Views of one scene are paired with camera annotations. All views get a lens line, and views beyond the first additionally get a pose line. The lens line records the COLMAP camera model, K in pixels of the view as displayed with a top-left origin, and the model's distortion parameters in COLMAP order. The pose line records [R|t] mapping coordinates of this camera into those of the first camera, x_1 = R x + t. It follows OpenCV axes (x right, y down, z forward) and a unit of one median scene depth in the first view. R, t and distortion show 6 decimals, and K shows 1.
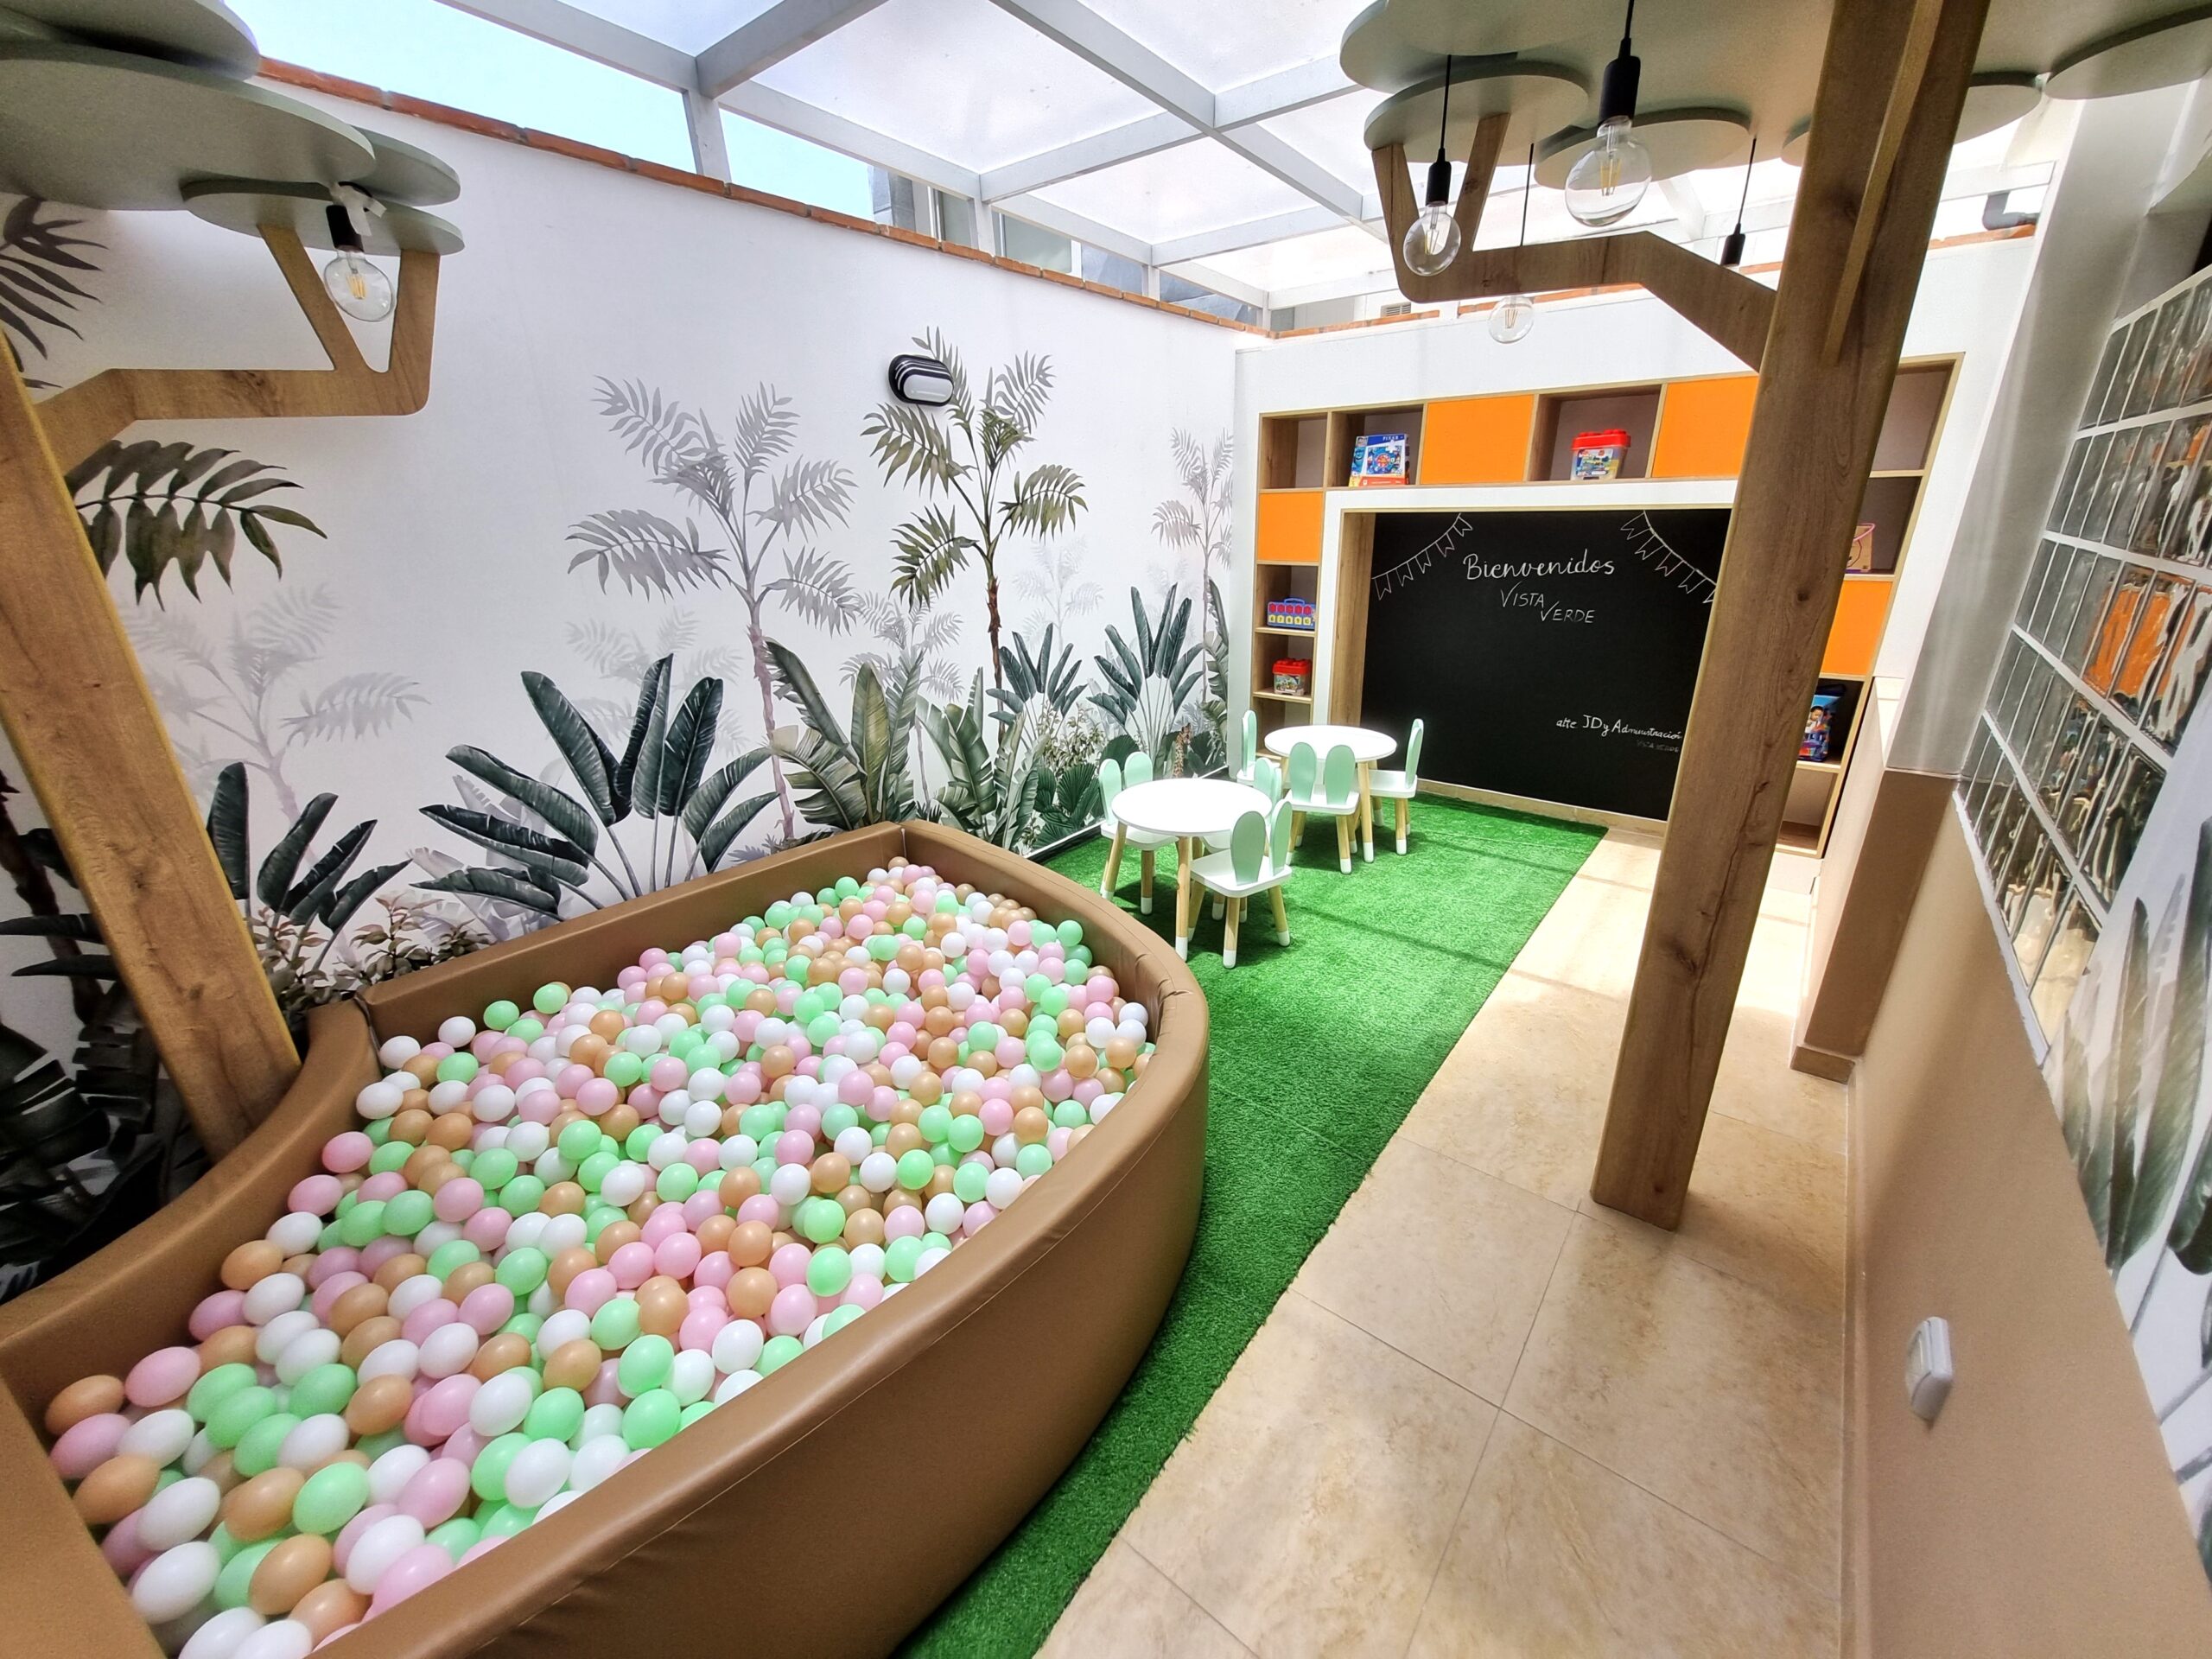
lens RADIAL K [[866.5, 0, 1113.8], [0, 866.5, 828.7], [0, 0, 1]] dist [-0.000849, -0.000409]
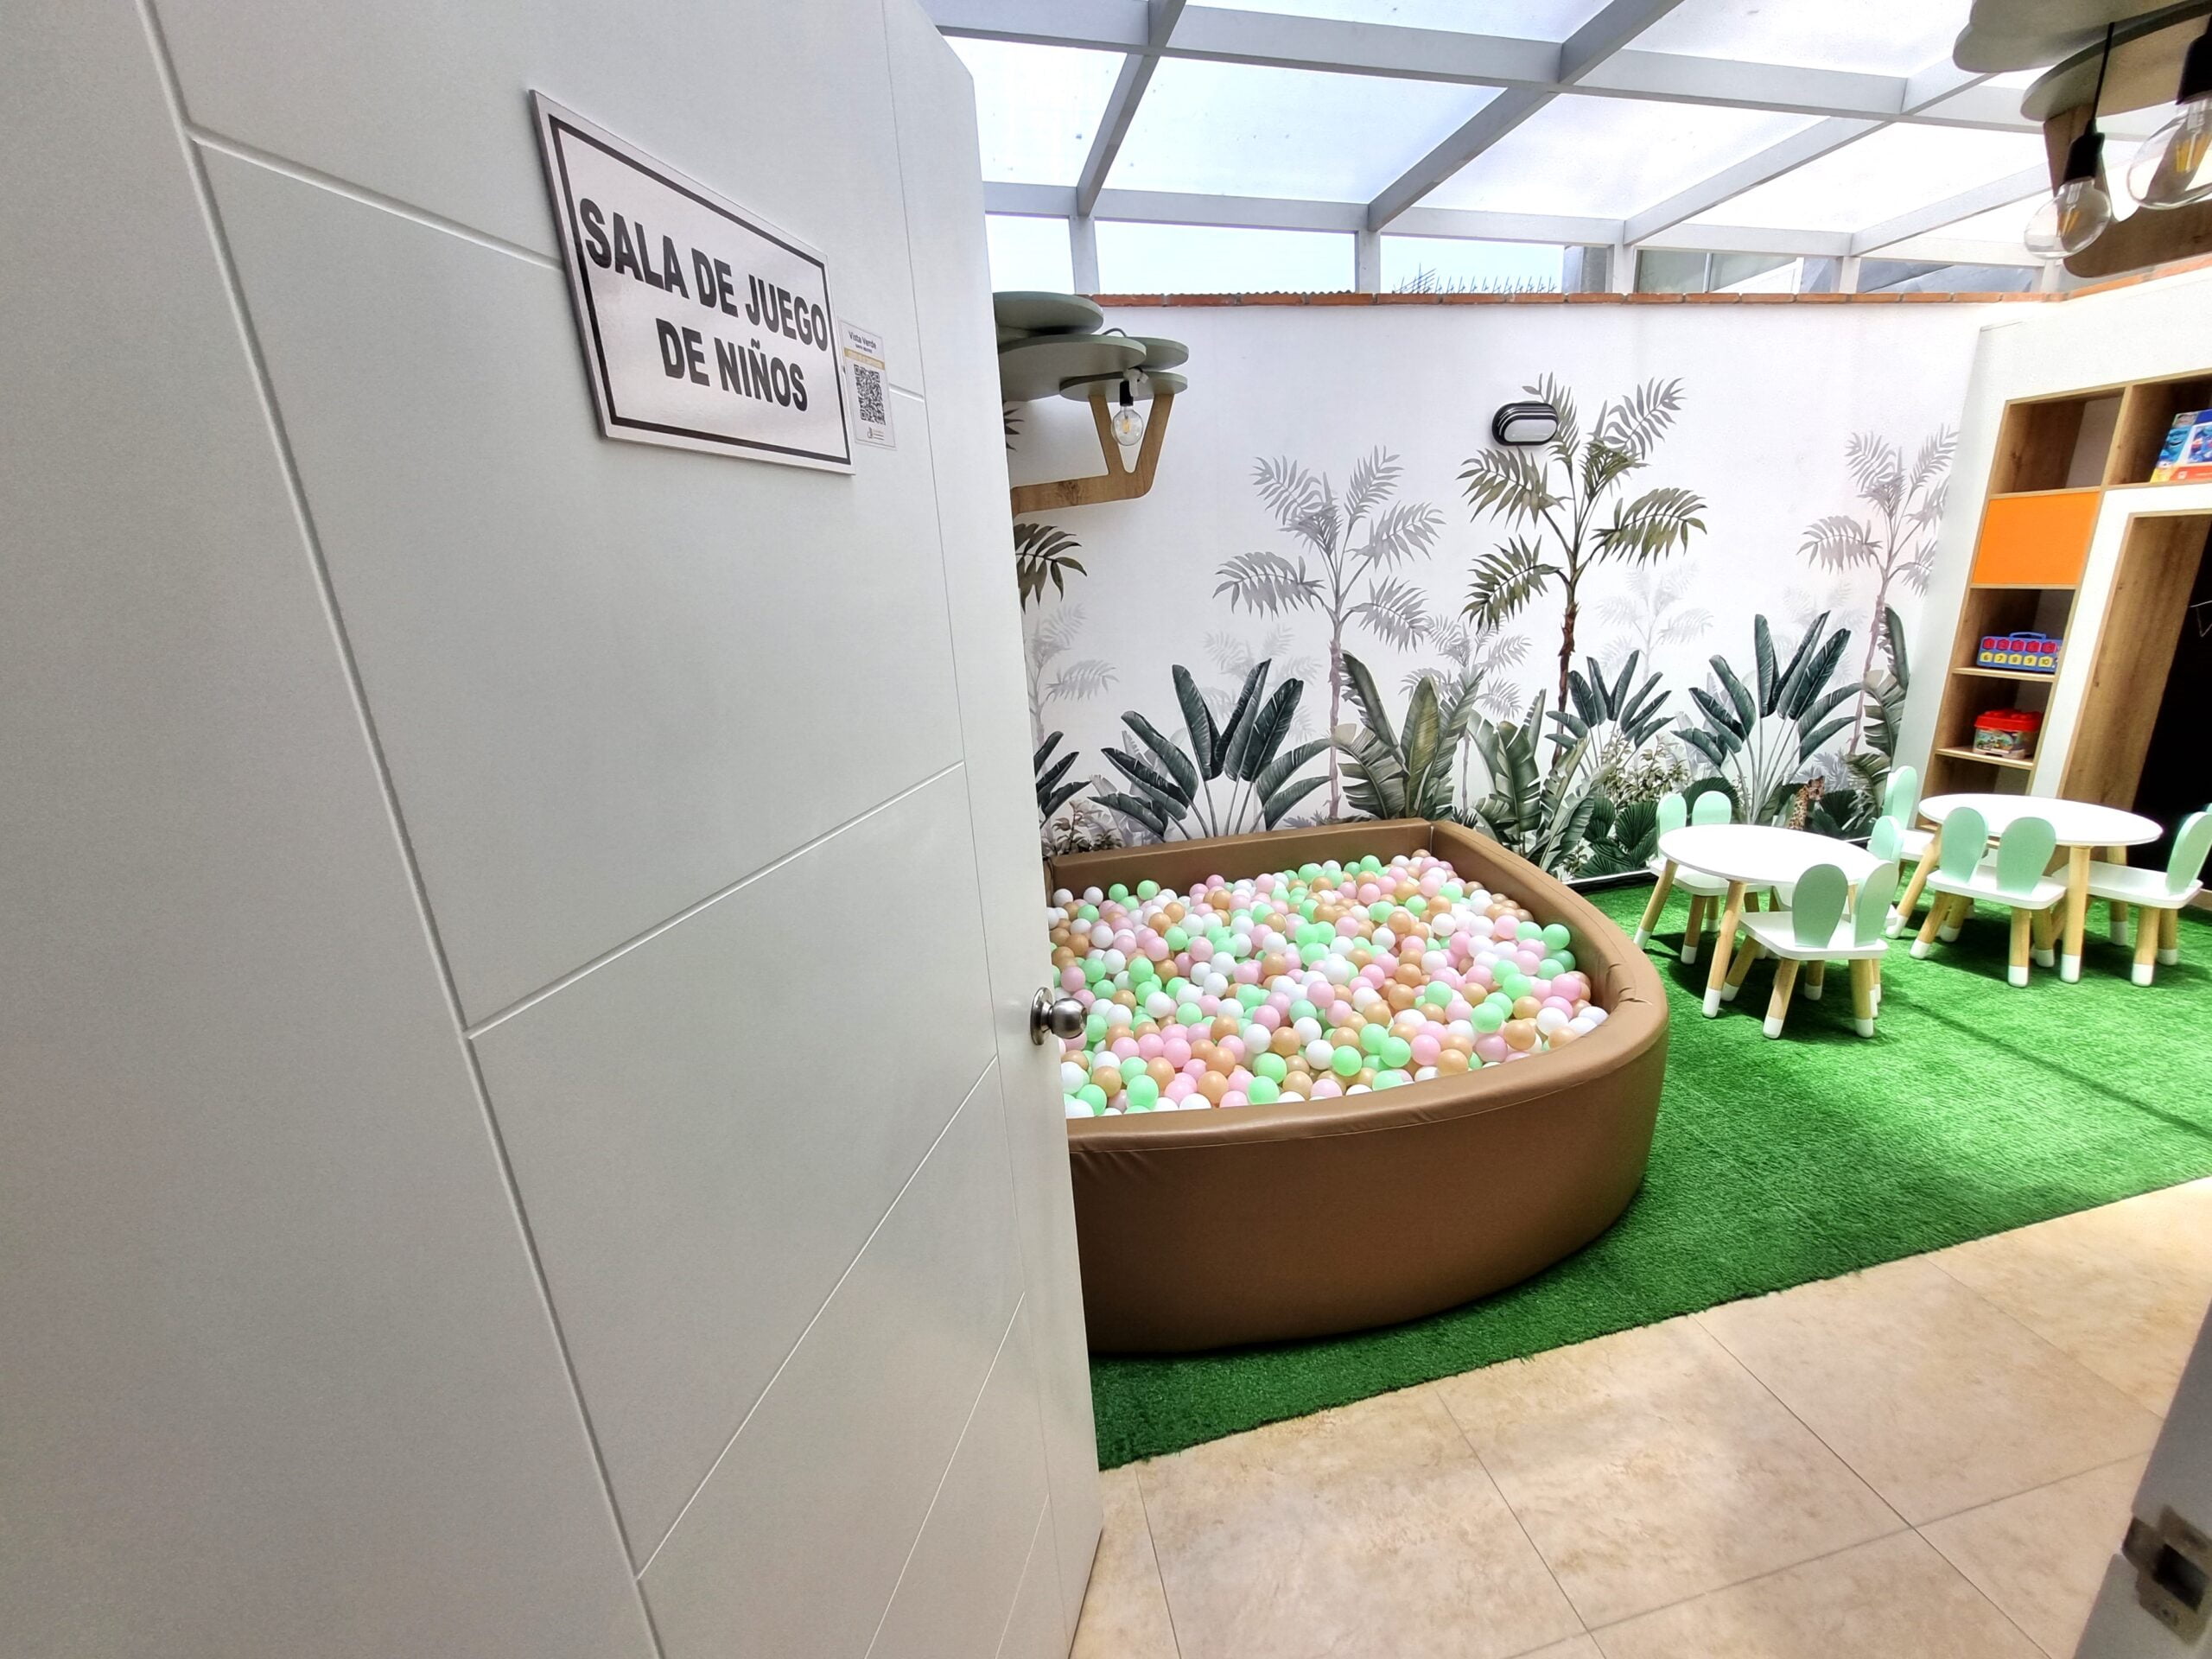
lens RADIAL K [[866.5, 0, 1106.1], [0, 866.5, 827.8], [0, 0, 1]] dist [-0.000849, -0.000409]
pose [[0.766726, 0.158653, -0.622061, 0.137318], [-0.181941, 0.982954, 0.026443, 0.052945], [0.615653, 0.092904, 0.782522, -0.138897]]
